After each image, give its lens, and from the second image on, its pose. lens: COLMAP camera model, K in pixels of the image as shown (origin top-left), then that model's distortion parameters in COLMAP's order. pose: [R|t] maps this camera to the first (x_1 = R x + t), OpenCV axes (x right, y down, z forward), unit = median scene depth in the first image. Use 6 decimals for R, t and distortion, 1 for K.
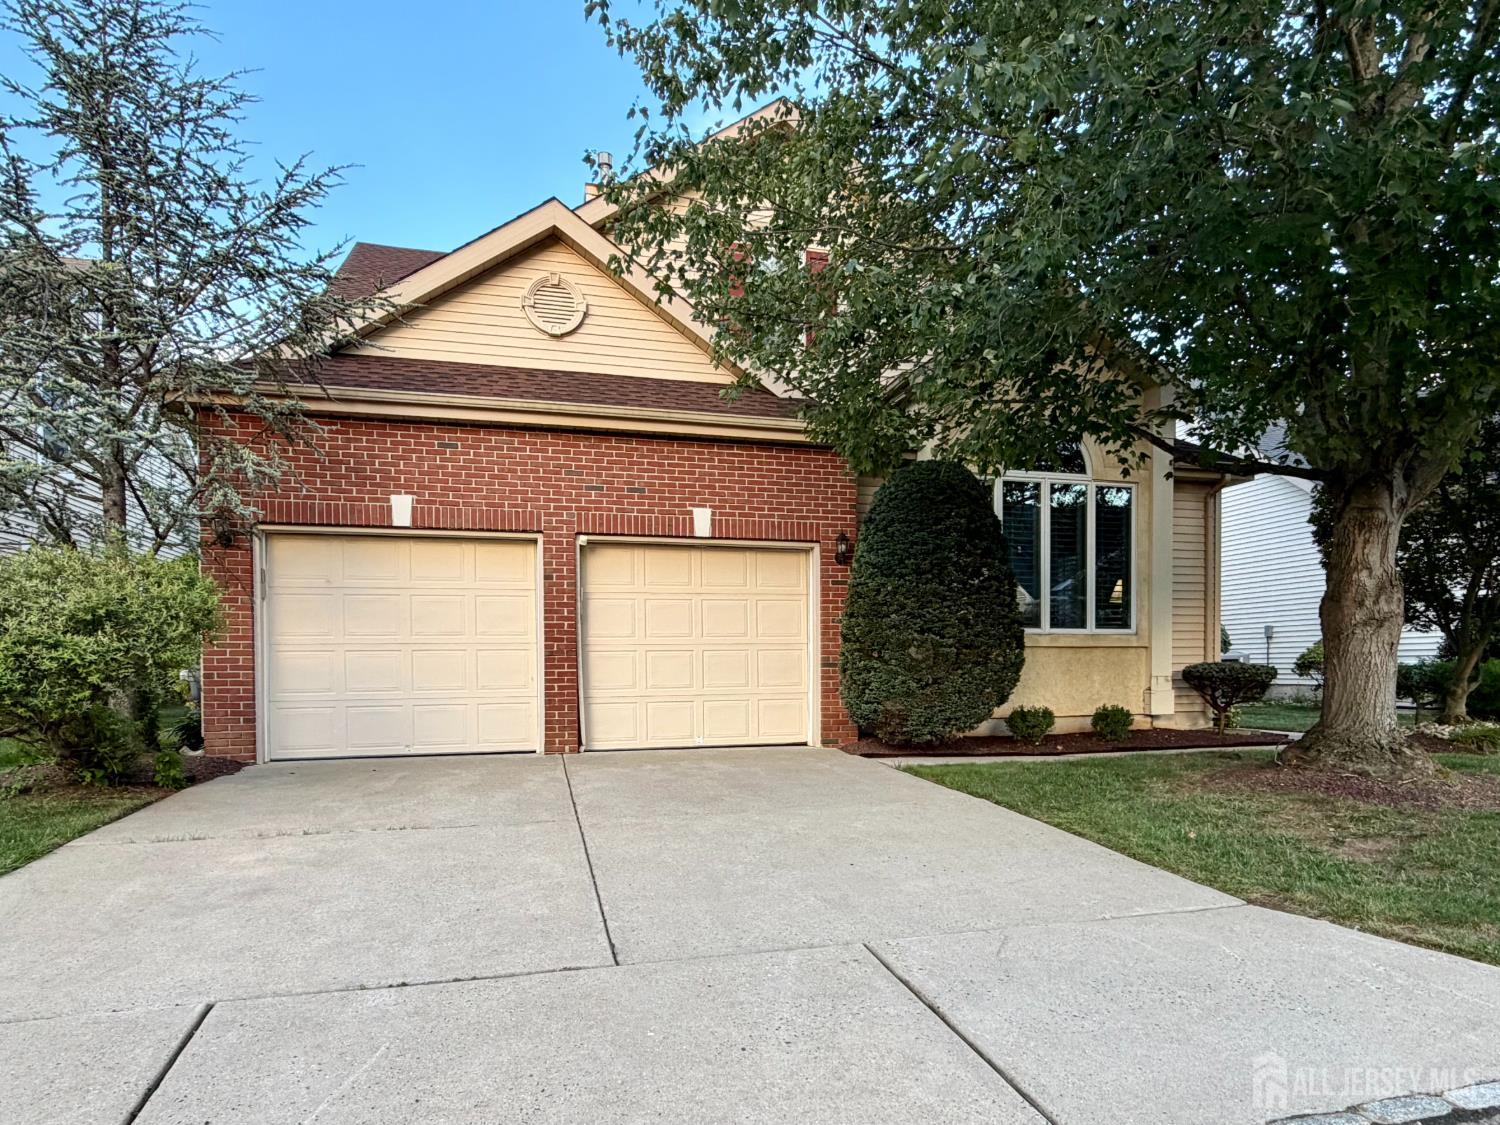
lens RADIAL K [[752.2, 0, 750.0], [0, 752.2, 608.7], [0, 0, 1]] dist [-0.000196, -0.000407]
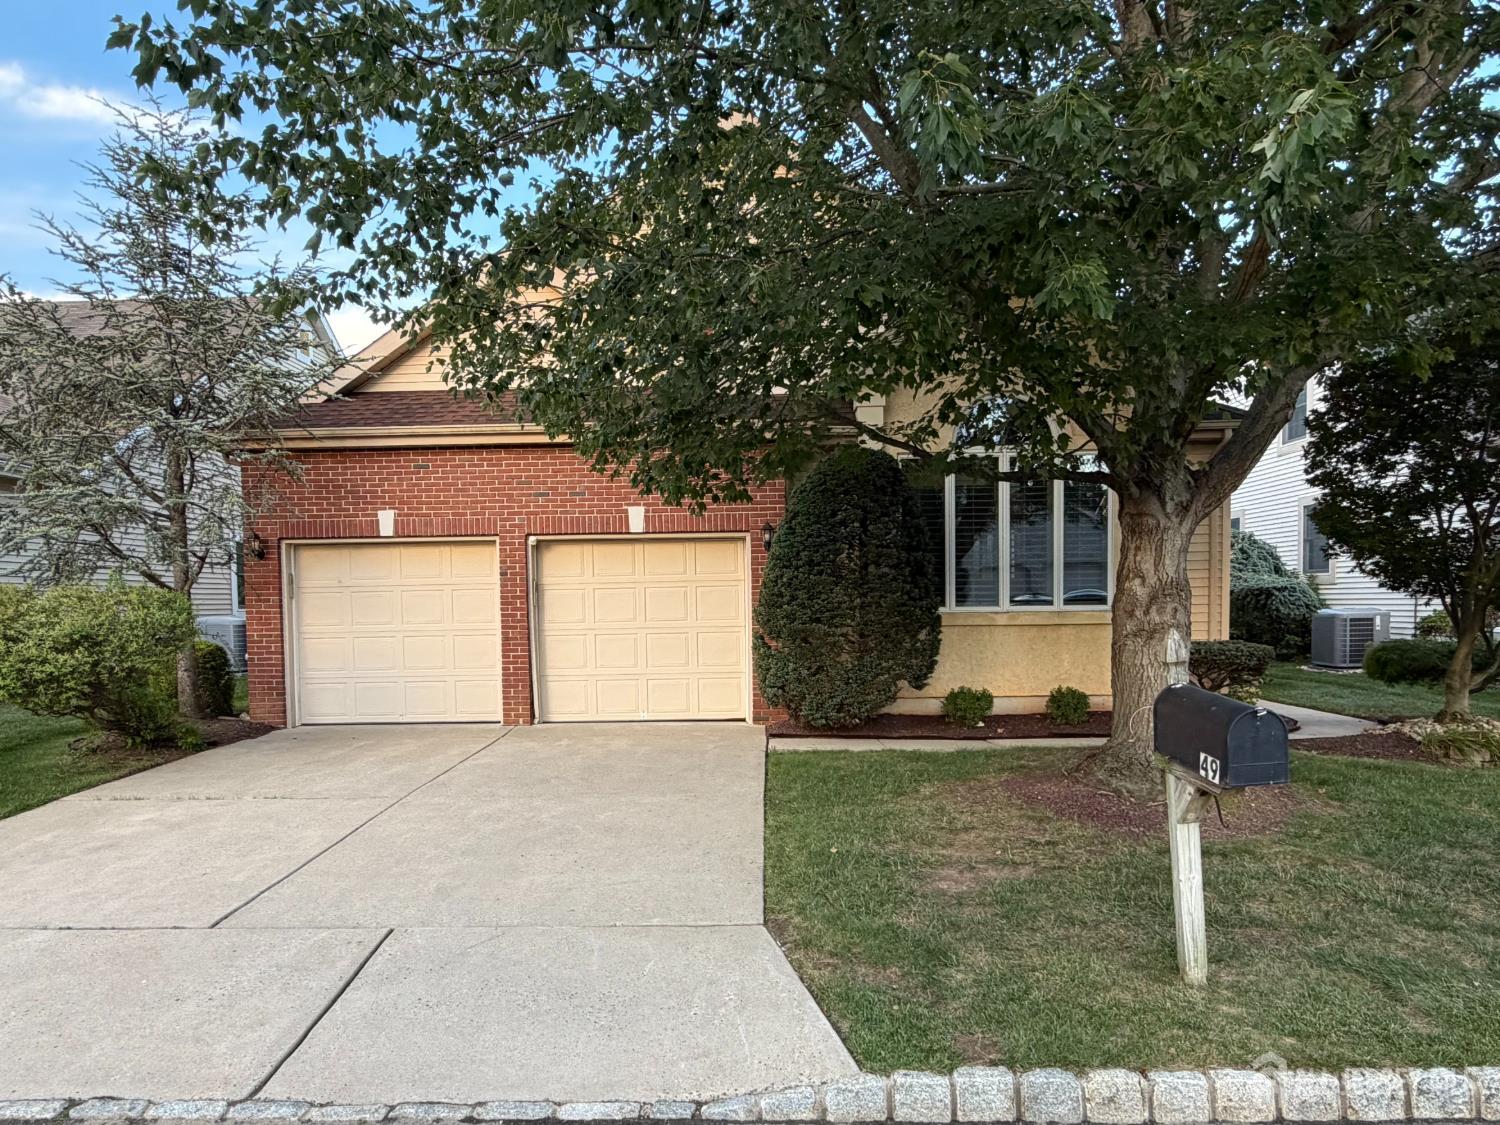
lens RADIAL K [[746.0, 0, 750.0], [0, 746.0, 562.5], [0, 0, 1]] dist [-0.000574, -0.000085]
pose [[0.969041, -0.021647, -0.245949, 0.399179], [0.026044, 0.999554, 0.014638, -0.068332], [0.245522, -0.020590, 0.969172, -0.027268]]
